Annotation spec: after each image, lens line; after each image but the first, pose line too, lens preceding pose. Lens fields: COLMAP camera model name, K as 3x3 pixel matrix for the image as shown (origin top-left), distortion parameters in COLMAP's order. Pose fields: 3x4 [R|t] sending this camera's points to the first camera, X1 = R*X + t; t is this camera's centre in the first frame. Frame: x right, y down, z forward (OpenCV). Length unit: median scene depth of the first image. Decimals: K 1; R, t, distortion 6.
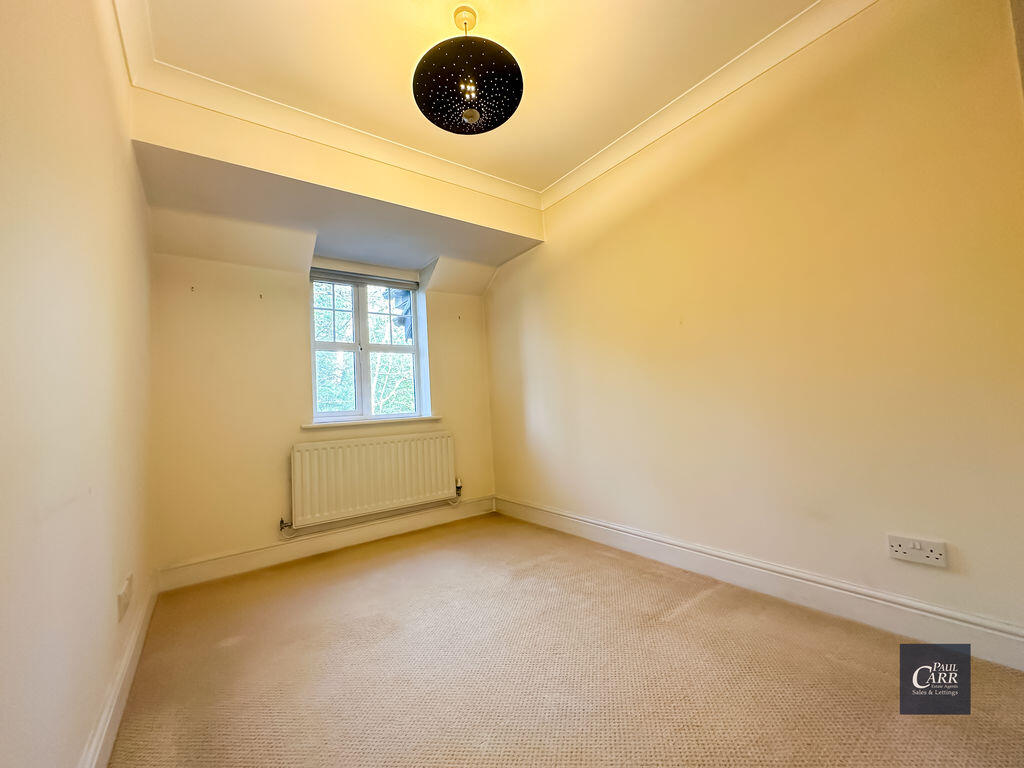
lens RADIAL K [[413.9, 0, 513.7], [0, 413.9, 382.2], [0, 0, 1]] dist [-0.001471, 0.000008]
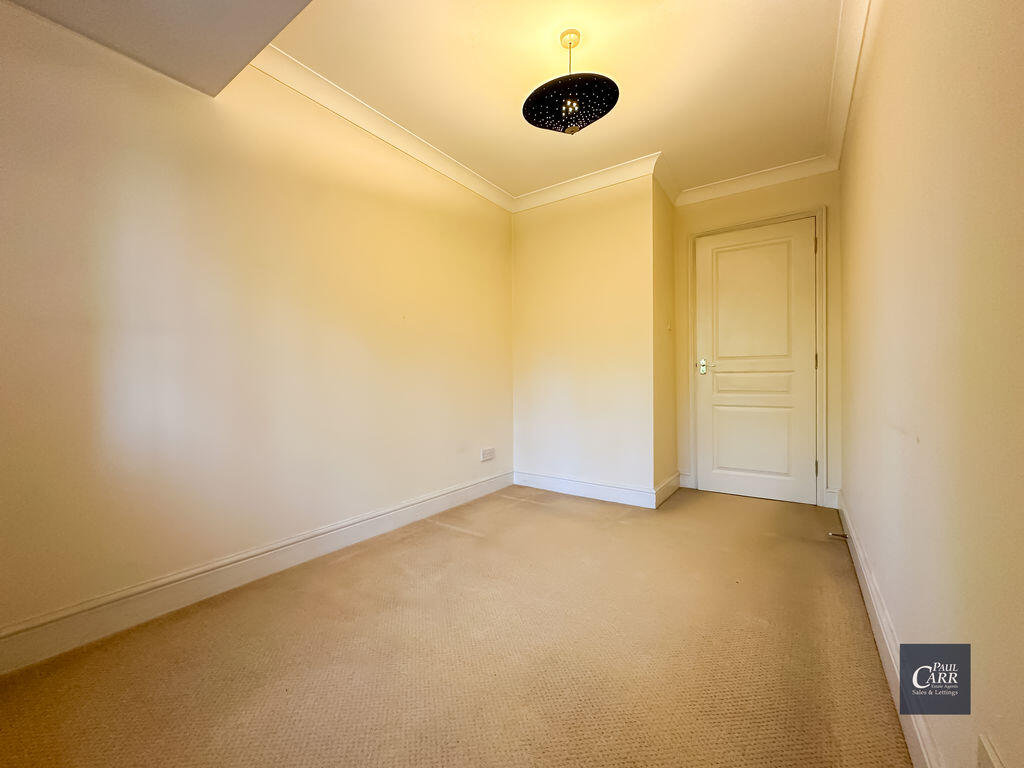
lens RADIAL K [[413.9, 0, 513.7], [0, 413.9, 382.2], [0, 0, 1]] dist [-0.001471, 0.000008]
pose [[-0.311211, 0.044220, 0.949312, -0.889905], [-0.029102, 0.998005, -0.056028, 0.106640], [-0.949895, -0.045064, -0.309303, 1.167427]]
